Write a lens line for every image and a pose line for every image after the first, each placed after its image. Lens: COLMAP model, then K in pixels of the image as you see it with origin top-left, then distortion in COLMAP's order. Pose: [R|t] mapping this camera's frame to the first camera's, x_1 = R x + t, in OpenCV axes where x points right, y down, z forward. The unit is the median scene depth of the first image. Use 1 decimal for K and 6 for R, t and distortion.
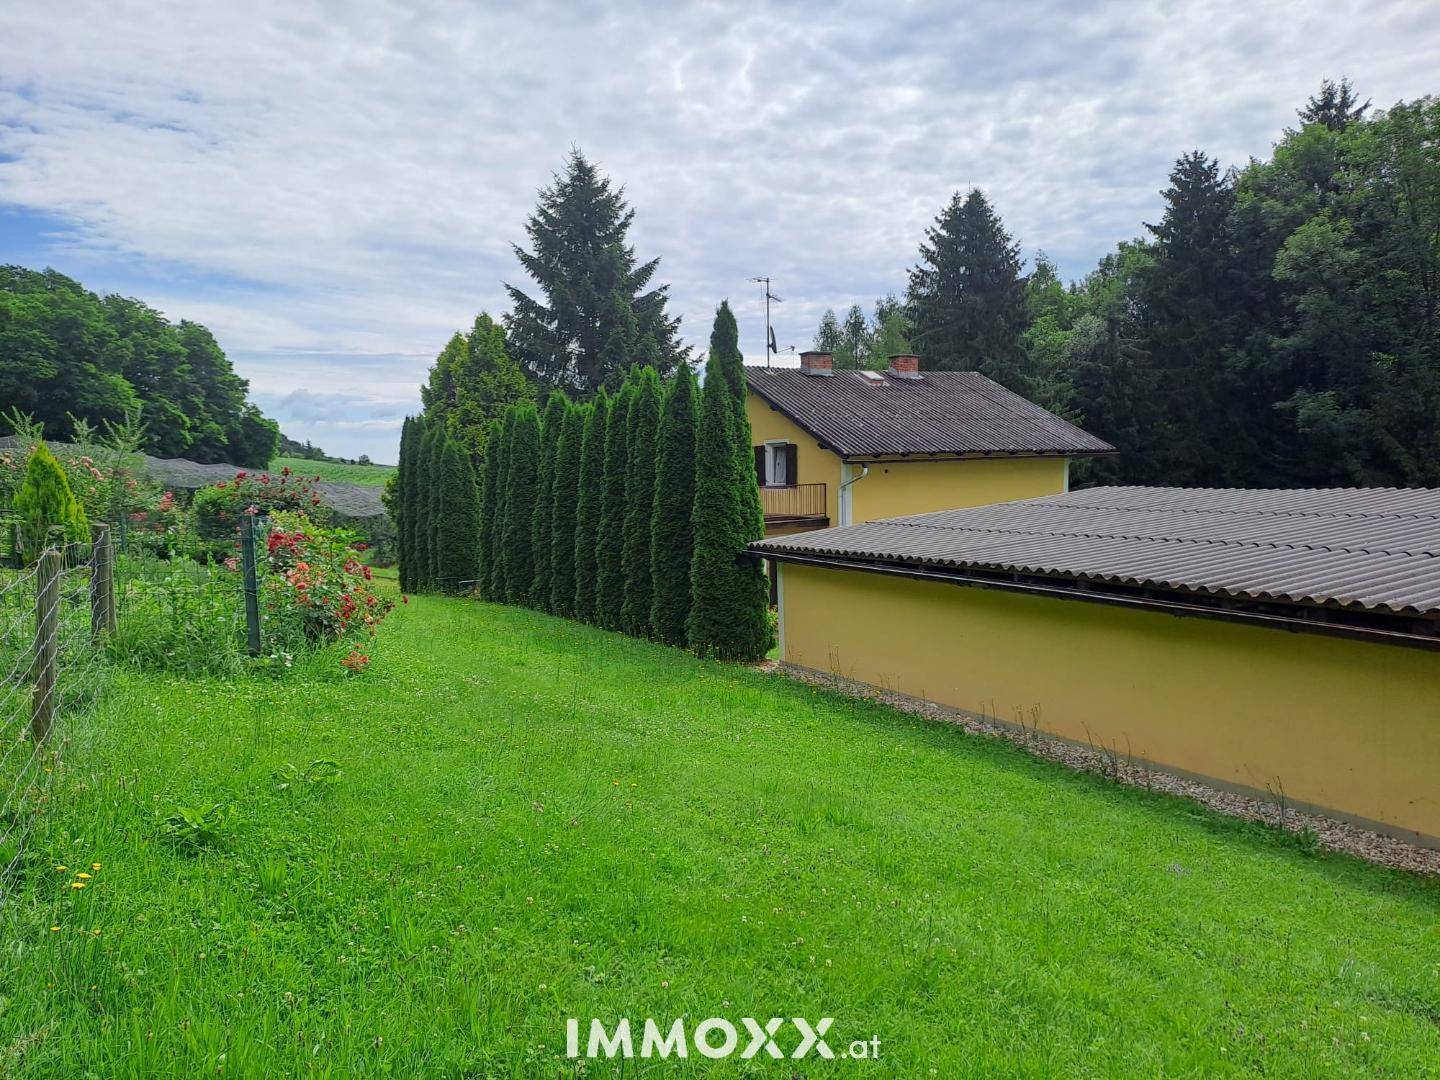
lens RADIAL K [[1011.0, 0, 720.0], [0, 1011.0, 540.0], [0, 0, 1]] dist [0.091758, -0.097350]
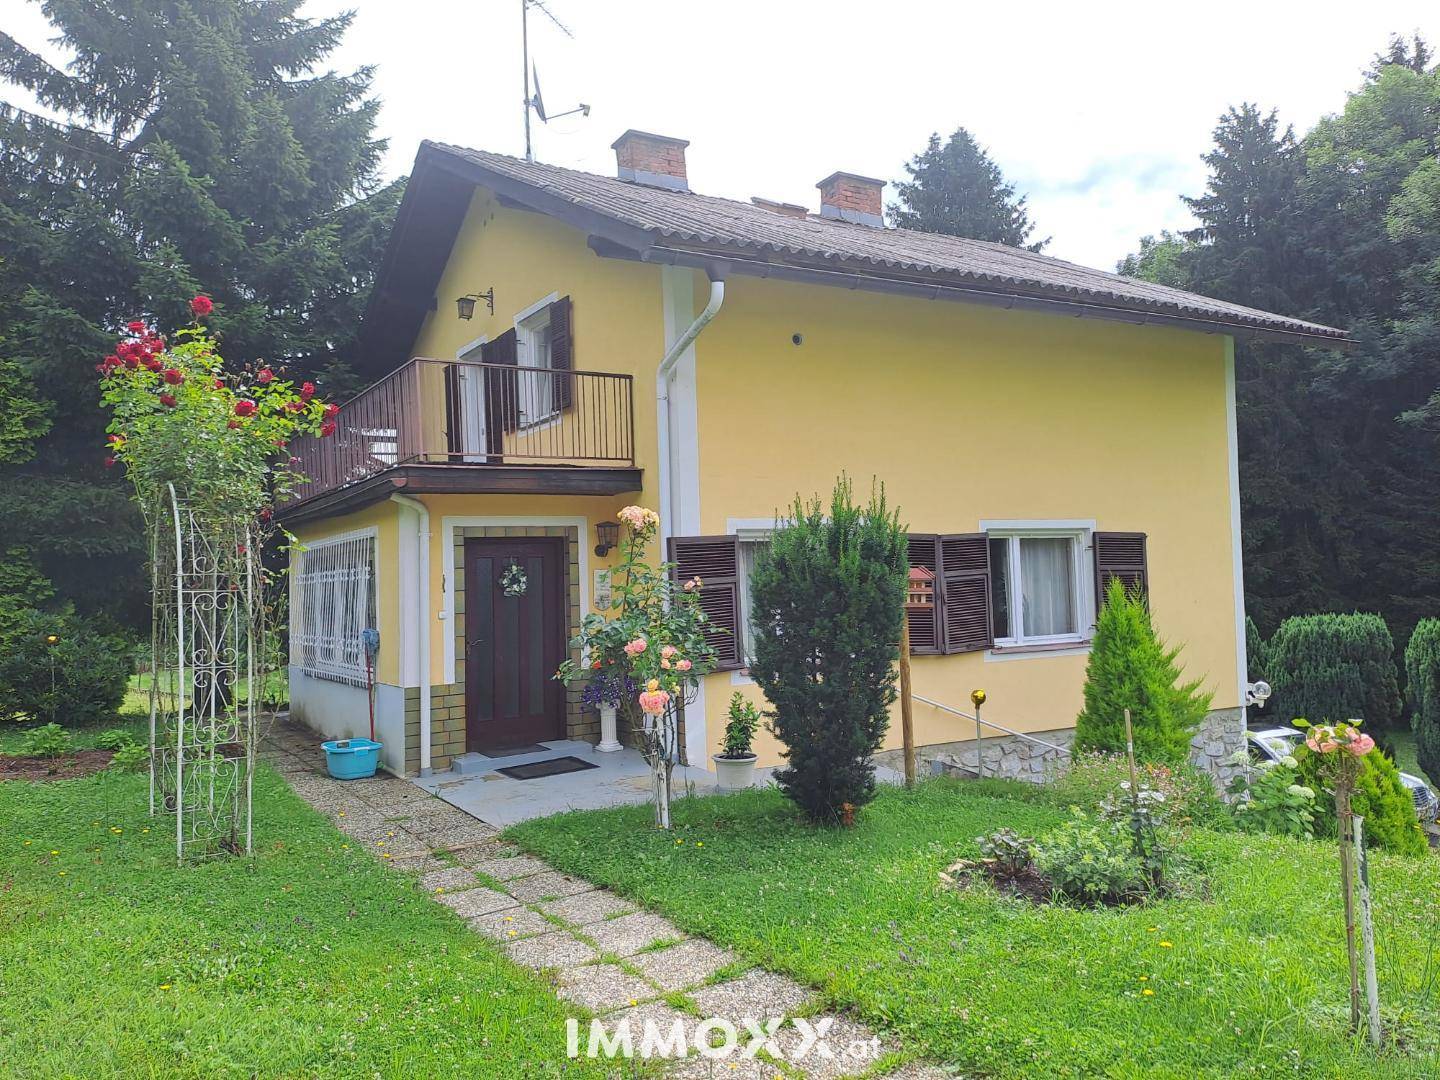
lens RADIAL K [[1011.0, 0, 720.0], [0, 1011.0, 540.0], [0, 0, 1]] dist [0.091758, -0.097350]
pose [[0.999726, -0.010147, 0.021107, 0.059873], [0.012338, 0.994246, -0.106410, 0.018504], [-0.019906, 0.106641, 0.994098, 0.303447]]
